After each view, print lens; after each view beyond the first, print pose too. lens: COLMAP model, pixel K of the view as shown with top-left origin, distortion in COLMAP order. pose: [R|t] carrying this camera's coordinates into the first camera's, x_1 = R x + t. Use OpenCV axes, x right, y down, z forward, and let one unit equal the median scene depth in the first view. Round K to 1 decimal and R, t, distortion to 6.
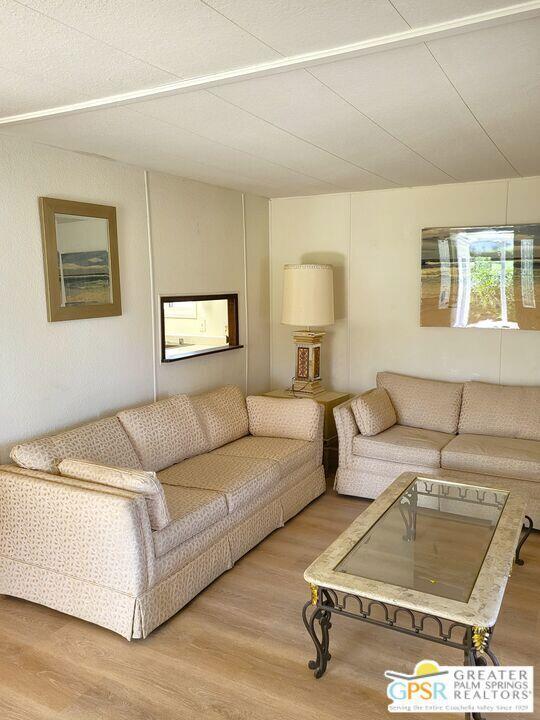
lens RADIAL K [[589.2, 0, 271.3], [0, 589.2, 360.5], [0, 0, 1]] dist [0.002696, 0.000418]
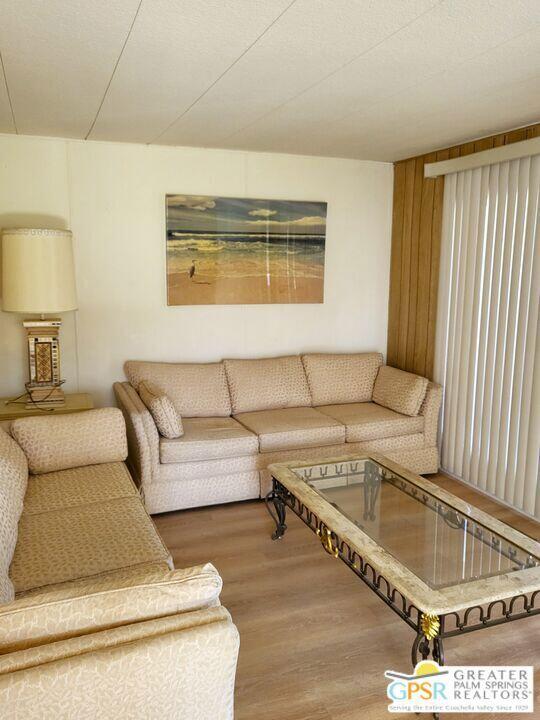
lens RADIAL K [[589.2, 0, 270.5], [0, 589.2, 359.7], [0, 0, 1]] dist [0.002696, 0.000418]
pose [[0.647996, -0.122310, 0.751759, -0.366555], [0.089130, 0.992417, 0.084638, -0.042481], [-0.756411, 0.012160, 0.653984, 0.335740]]
